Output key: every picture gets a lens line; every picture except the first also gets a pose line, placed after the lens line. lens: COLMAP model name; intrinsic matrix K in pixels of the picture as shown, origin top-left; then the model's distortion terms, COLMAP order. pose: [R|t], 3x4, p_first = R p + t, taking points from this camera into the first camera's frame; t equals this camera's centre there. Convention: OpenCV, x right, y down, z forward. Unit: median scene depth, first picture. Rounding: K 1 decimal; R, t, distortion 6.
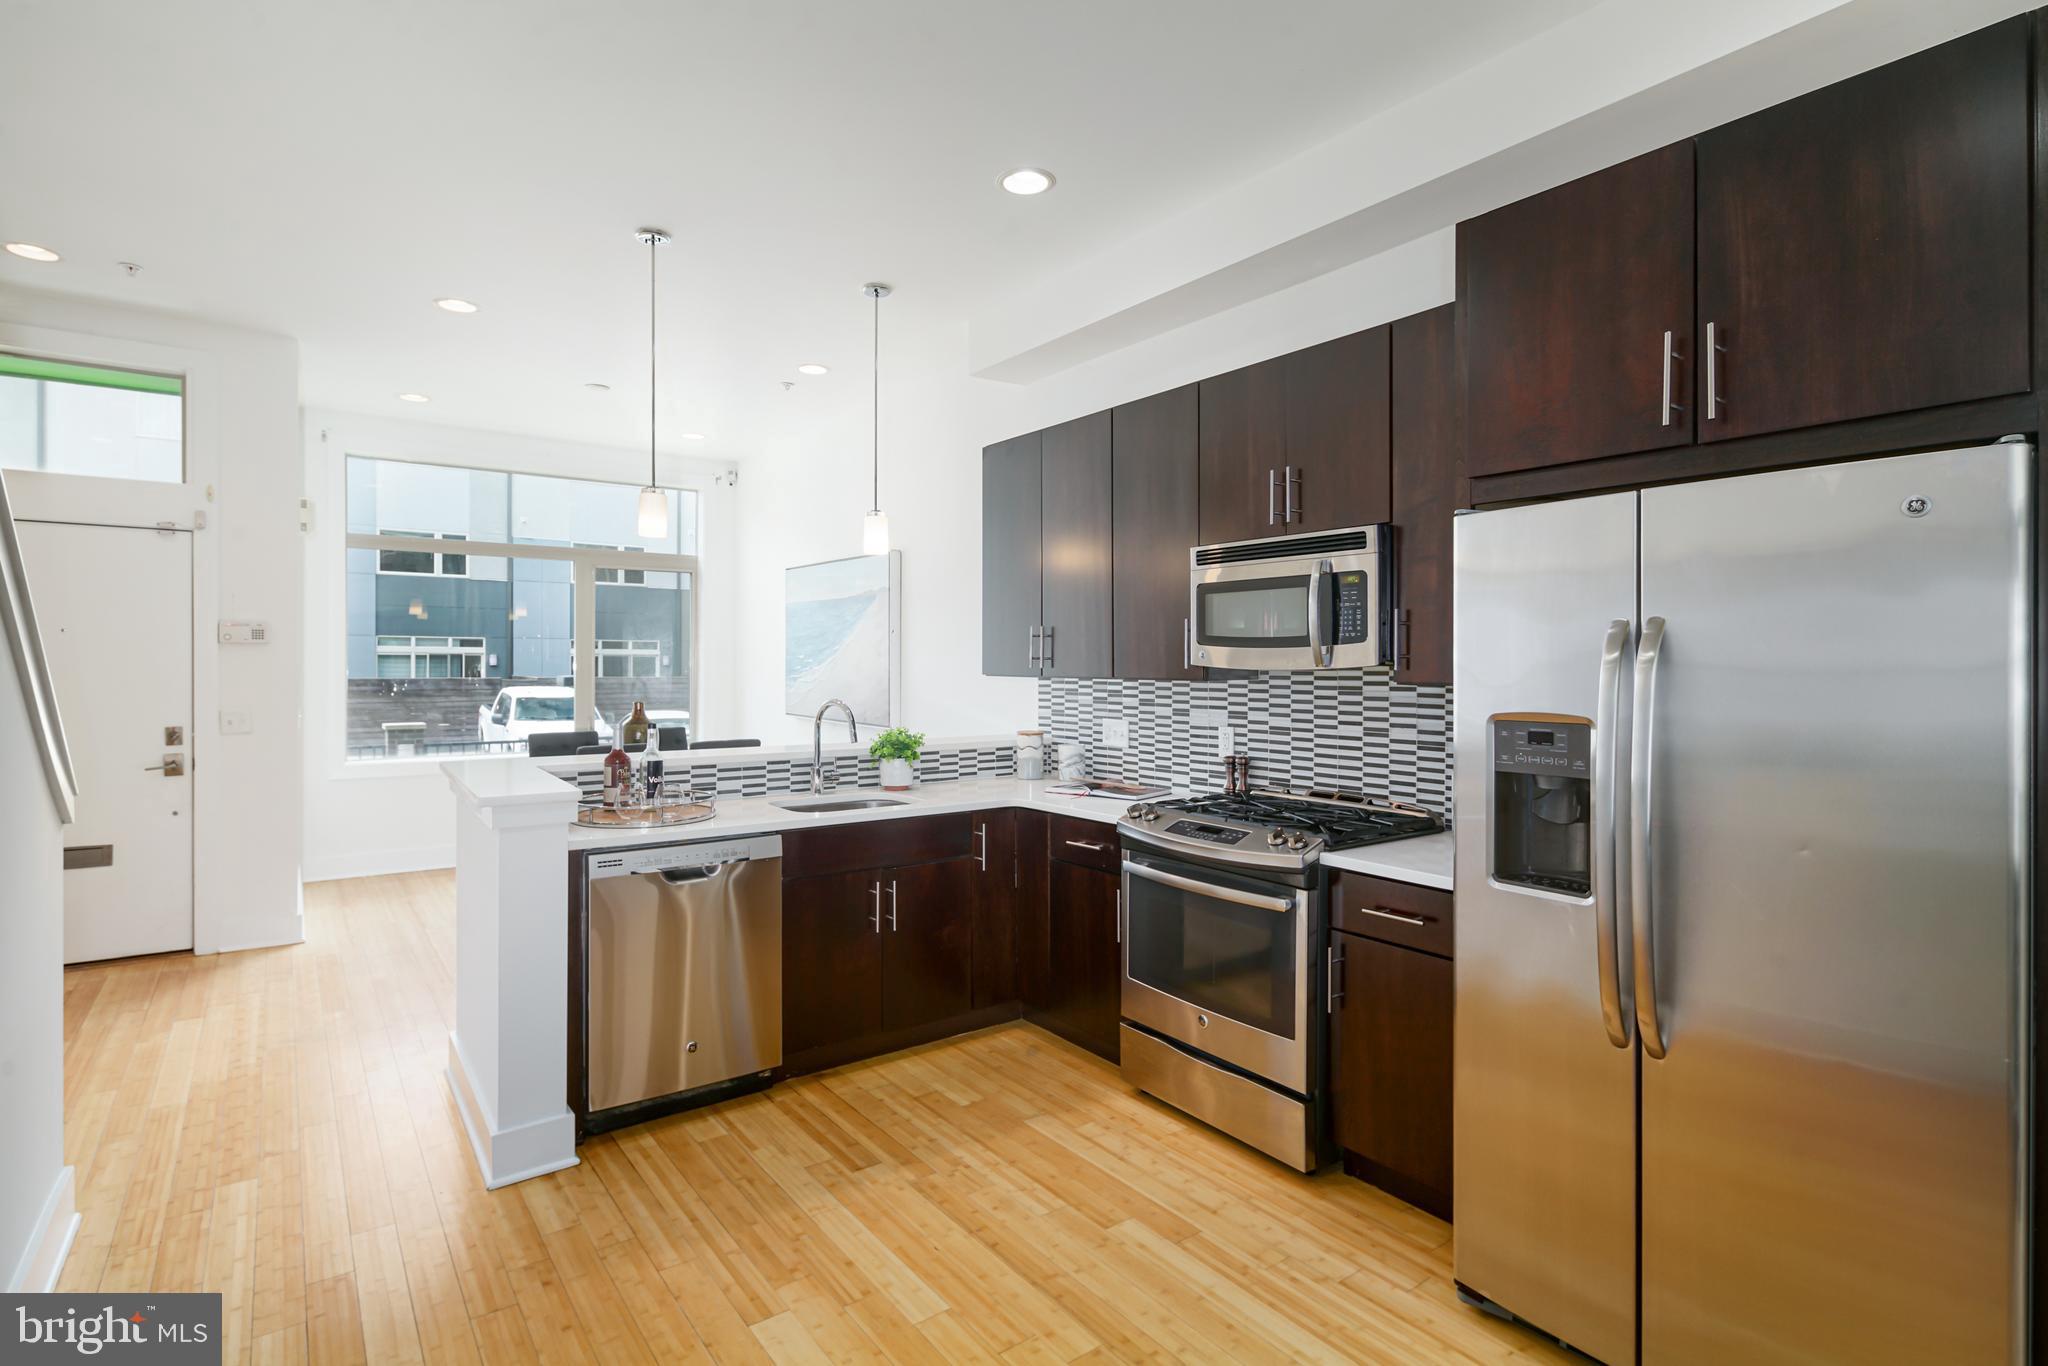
lens RADIAL K [[1005.3, 0, 1033.0], [0, 1005.3, 674.2], [0, 0, 1]] dist [0.003650, -0.005036]
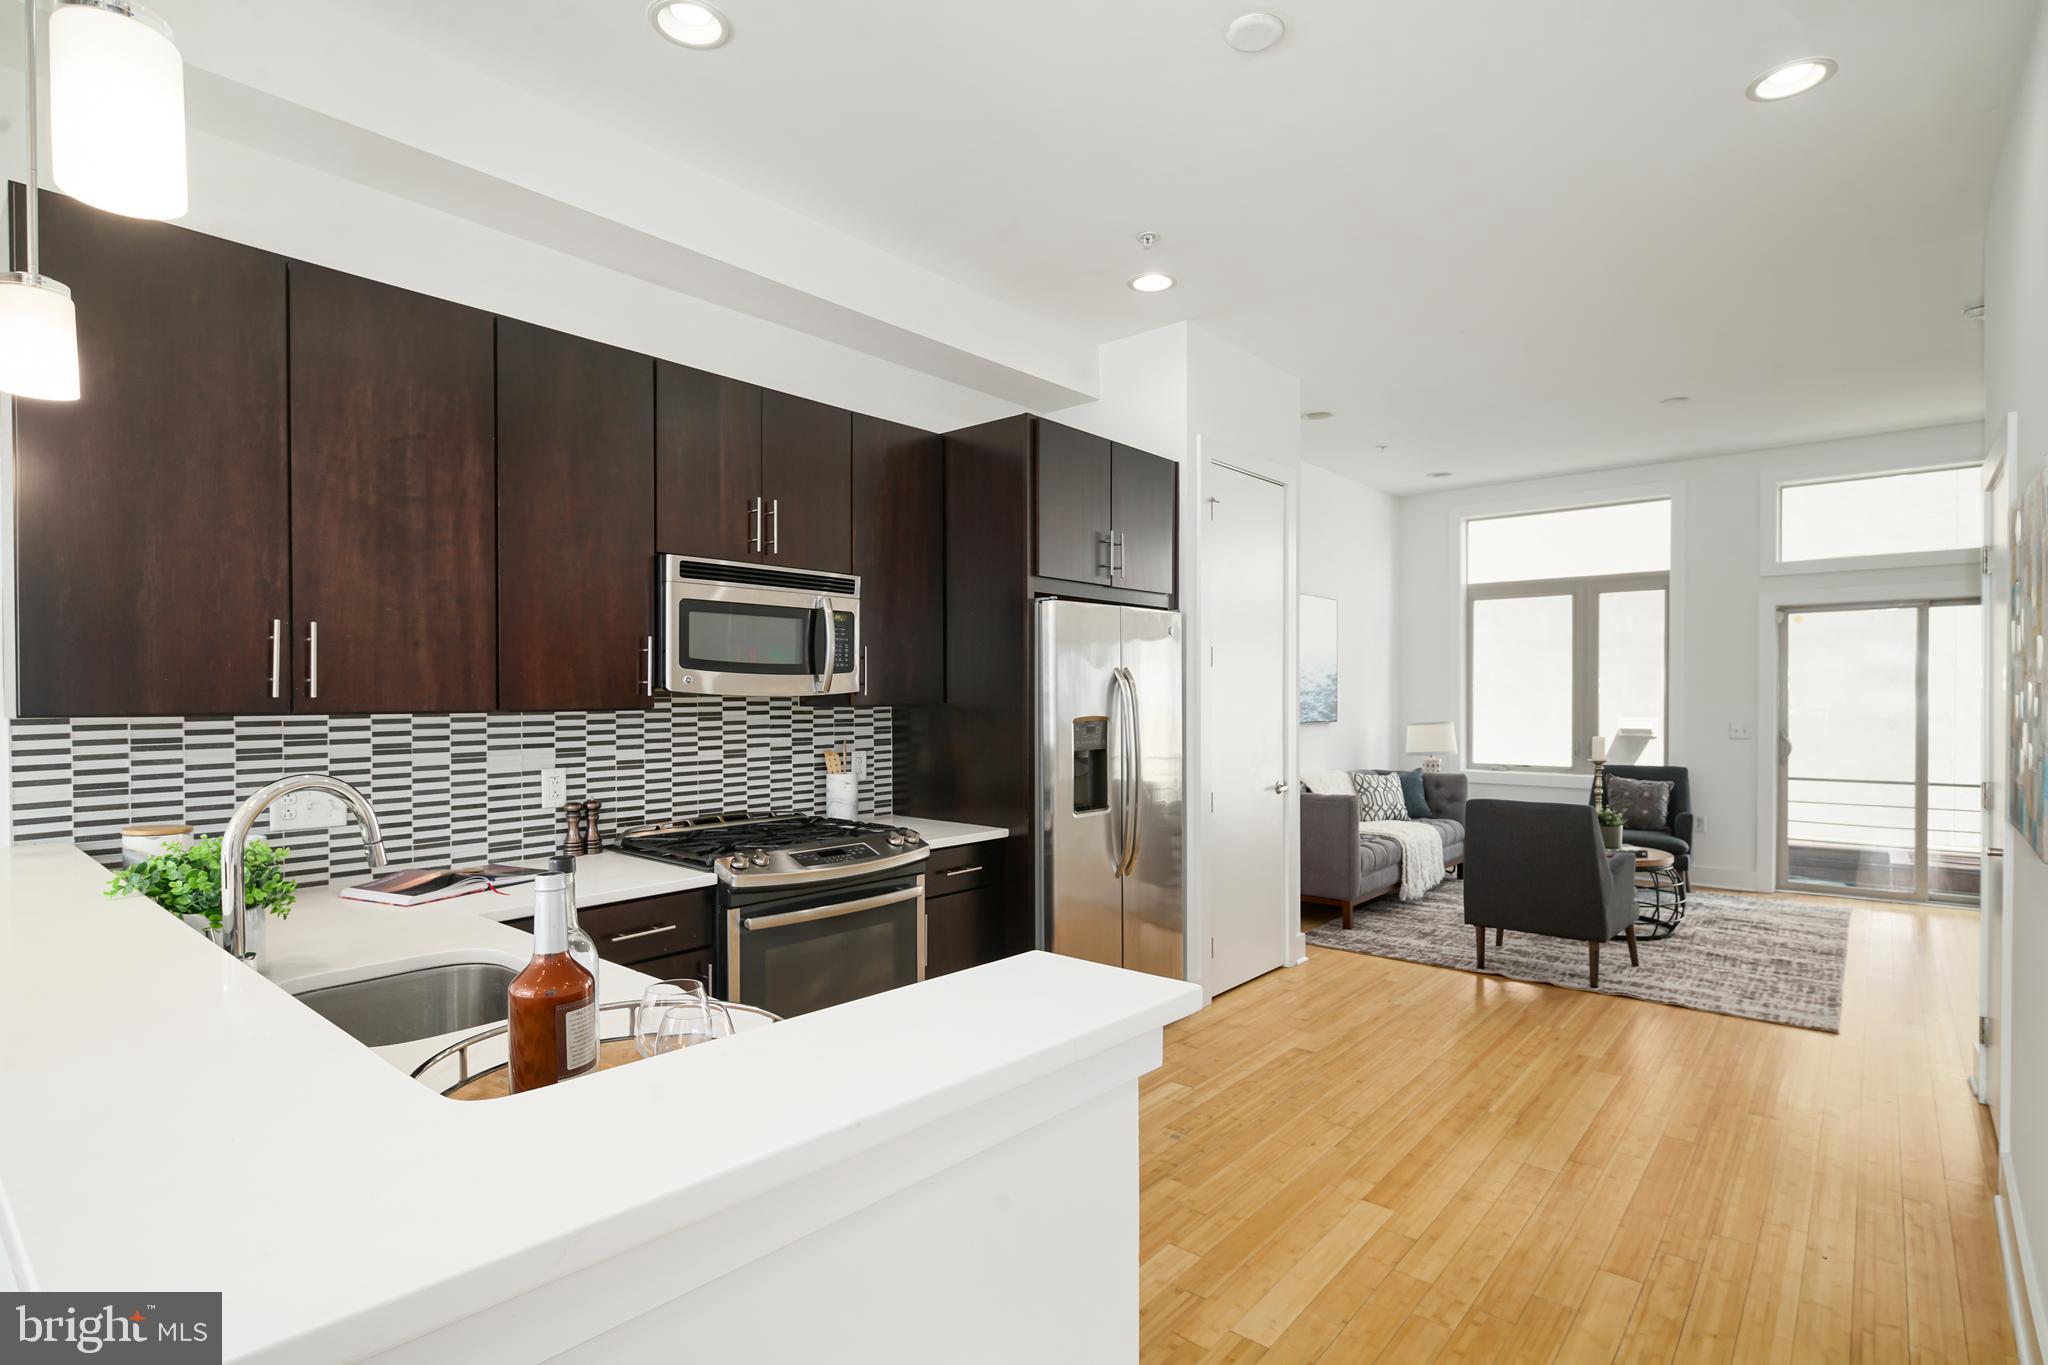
lens RADIAL K [[1005.3, 0, 1013.4], [0, 1005.3, 702.5], [0, 0, 1]] dist [0.003650, -0.005036]
pose [[-0.217403, -0.007335, 0.976054, -0.623899], [0.014440, 0.999838, 0.010730, -0.003608], [-0.975975, 0.016427, -0.217262, 0.757602]]
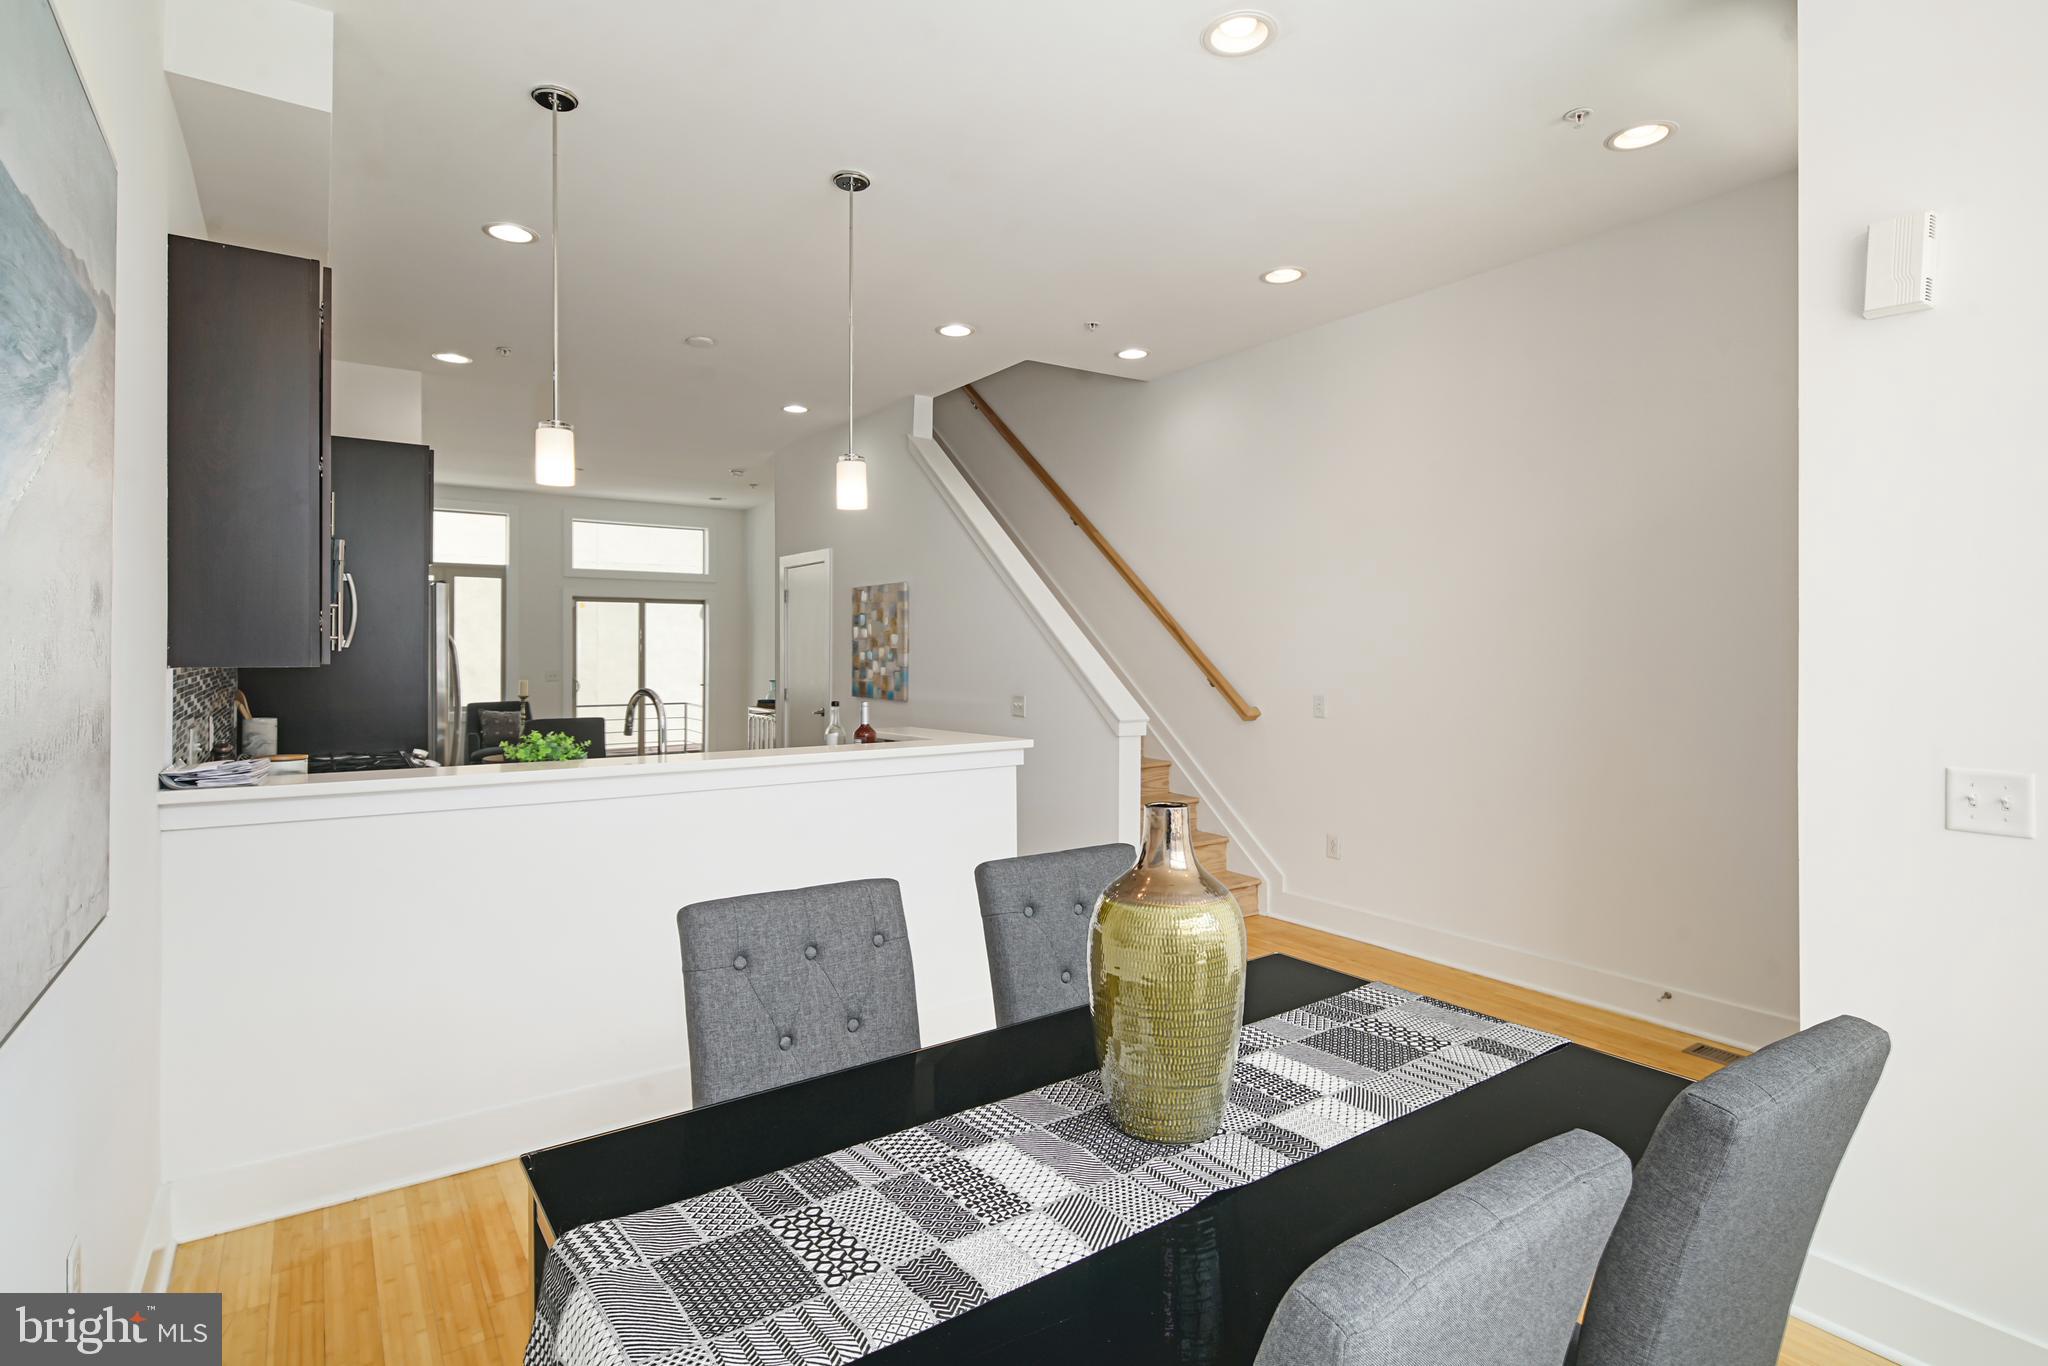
lens RADIAL K [[1005.3, 0, 1015.5], [0, 1005.3, 643.6], [0, 0, 1]] dist [0.003650, -0.005036]
pose [[-0.999488, -0.002880, 0.031869, -0.509237], [-0.002744, 0.999987, 0.004326, -0.016836], [-0.031881, 0.004236, -0.999483, 1.738281]]
